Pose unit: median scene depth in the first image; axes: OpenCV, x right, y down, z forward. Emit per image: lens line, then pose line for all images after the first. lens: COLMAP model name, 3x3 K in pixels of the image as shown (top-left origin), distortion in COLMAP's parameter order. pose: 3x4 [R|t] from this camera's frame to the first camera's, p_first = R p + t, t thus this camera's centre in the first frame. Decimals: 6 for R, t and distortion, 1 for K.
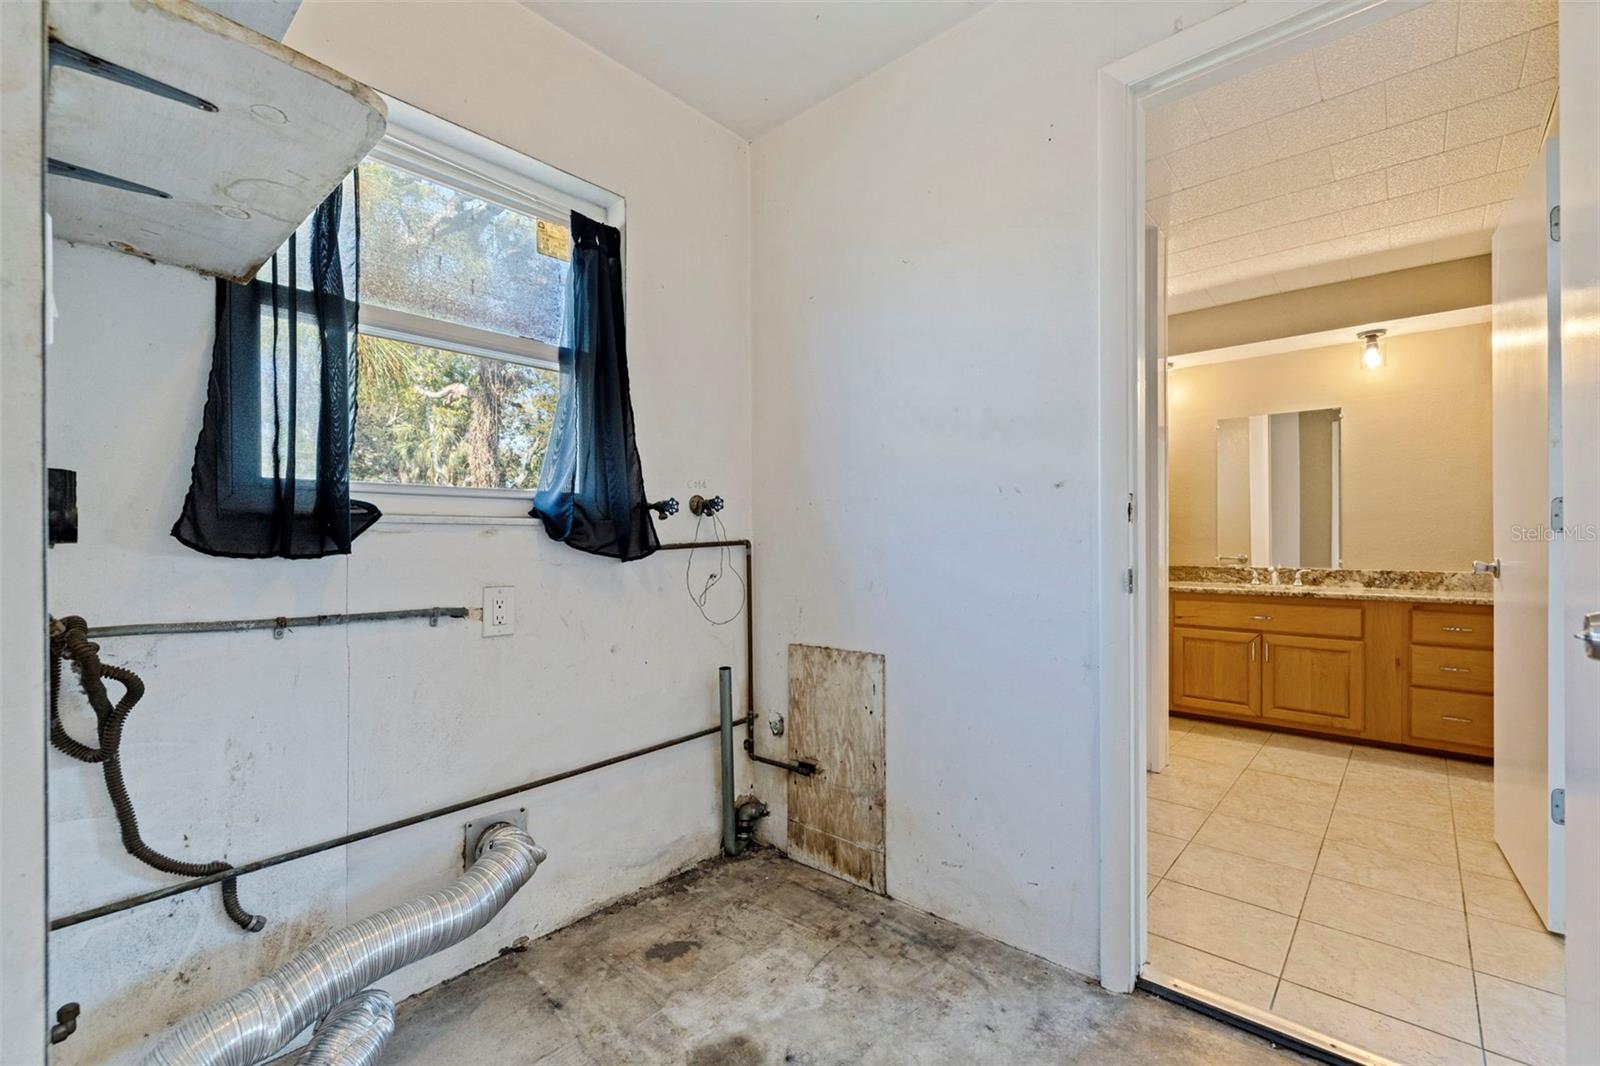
lens RADIAL K [[684.7, 0, 793.7], [0, 684.7, 534.7], [0, 0, 1]] dist [-0.000983, -0.000108]
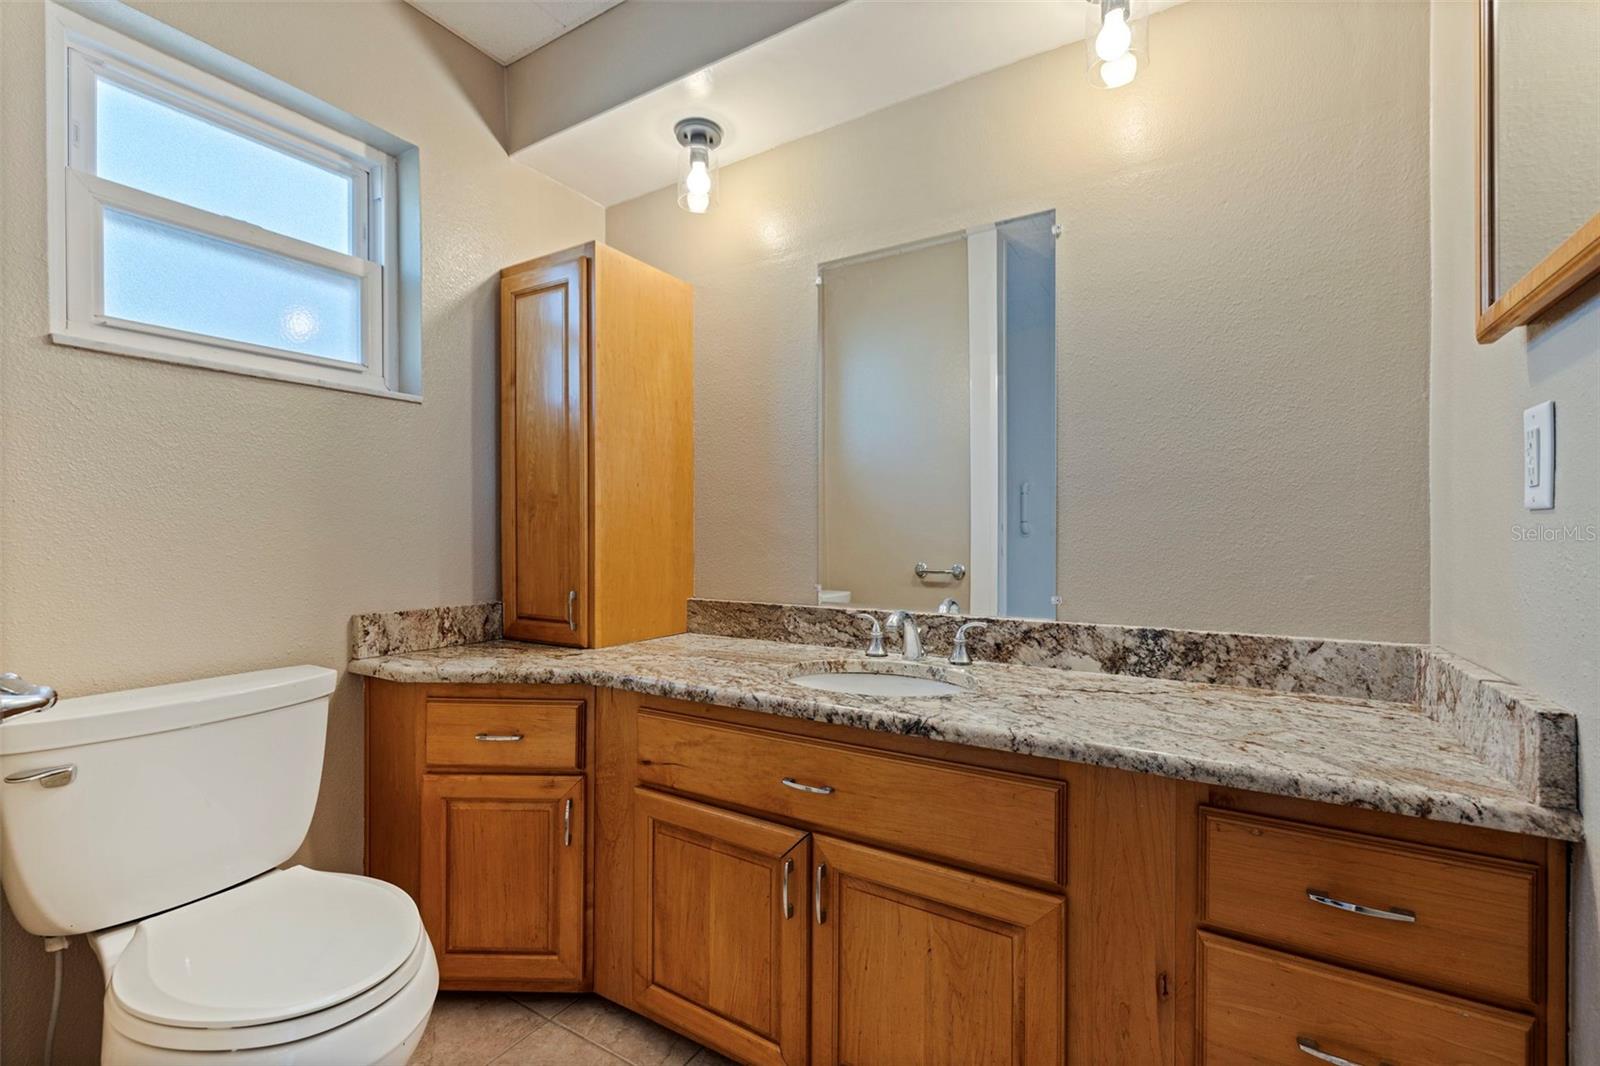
lens RADIAL K [[684.7, 0, 791.2], [0, 684.7, 528.6], [0, 0, 1]] dist [-0.000983, -0.000108]
pose [[0.985054, 0.001157, 0.172241, 0.621833], [-0.001093, 0.999999, -0.000467, -0.002605], [-0.172241, 0.000271, 0.985055, 0.681142]]
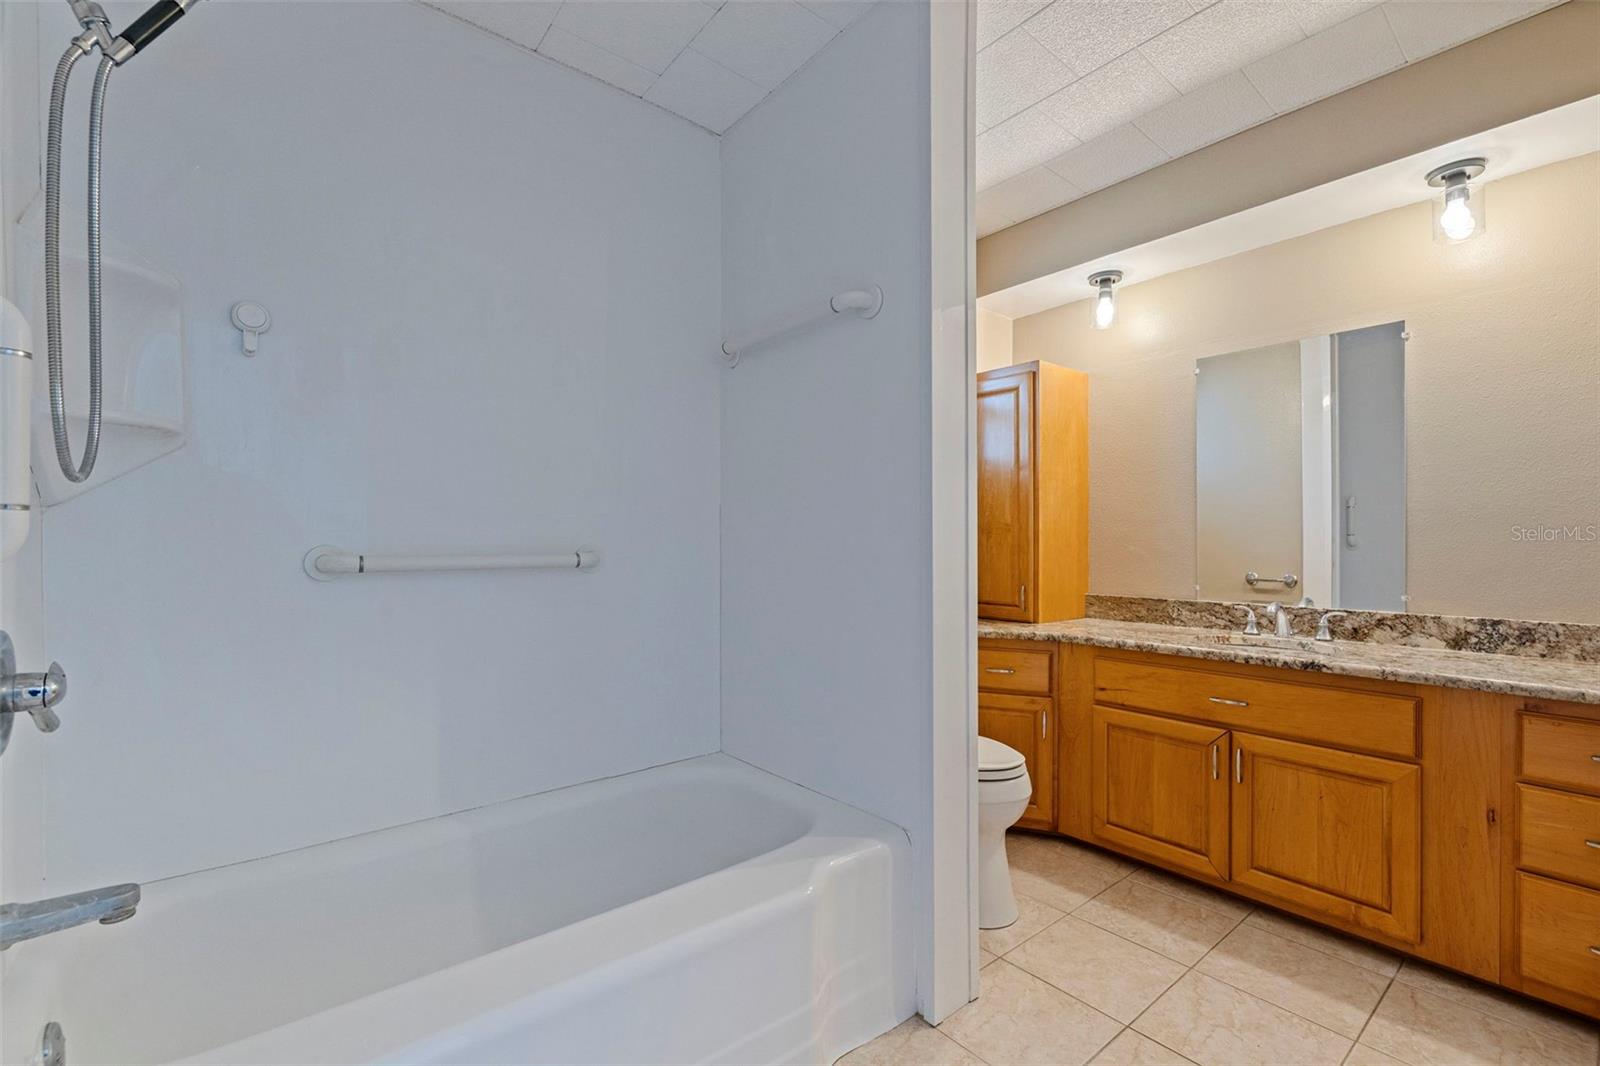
lens RADIAL K [[684.7, 0, 806.1], [0, 684.7, 538.2], [0, 0, 1]] dist [-0.000983, -0.000108]
pose [[0.988770, -0.001129, -0.149442, 0.430289], [0.001265, 0.999999, 0.000814, -0.011991], [0.149441, -0.000994, 0.988770, 0.404712]]
